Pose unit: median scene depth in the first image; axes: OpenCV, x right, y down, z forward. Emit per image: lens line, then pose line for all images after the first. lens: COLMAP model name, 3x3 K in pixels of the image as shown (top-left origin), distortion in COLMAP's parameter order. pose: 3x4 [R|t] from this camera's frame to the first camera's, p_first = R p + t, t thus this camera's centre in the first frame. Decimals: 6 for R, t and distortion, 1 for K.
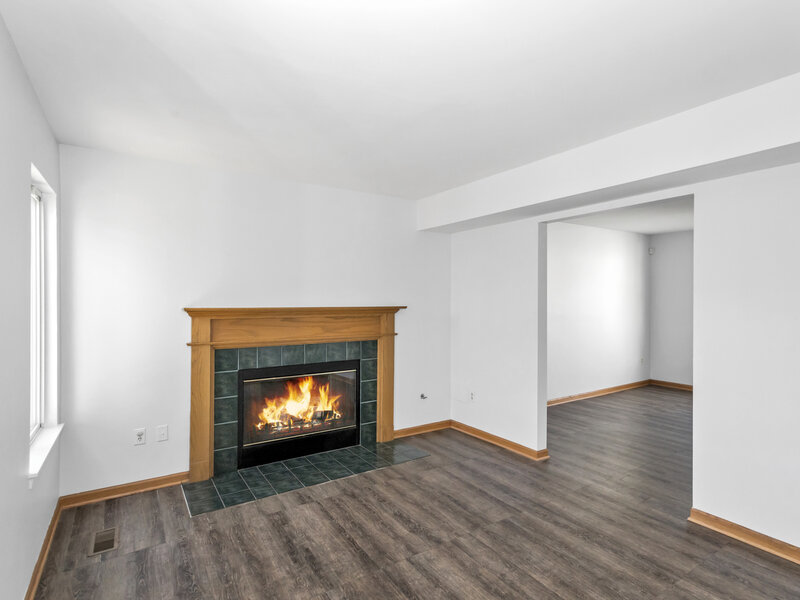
lens RADIAL K [[431.7, 0, 420.3], [0, 431.7, 297.4], [0, 0, 1]] dist [0.019364, 0.001888]
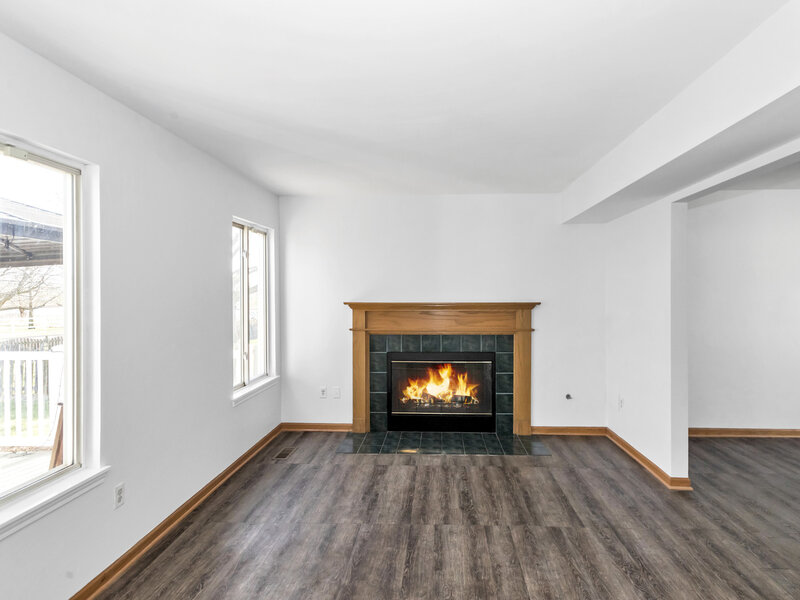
lens RADIAL K [[431.7, 0, 420.3], [0, 431.7, 297.4], [0, 0, 1]] dist [0.019364, 0.001888]
pose [[0.799874, -0.004570, -0.600151, 0.410396], [0.008328, 0.999959, 0.003486, 0.004831], [0.600111, -0.007786, 0.799879, 0.053470]]
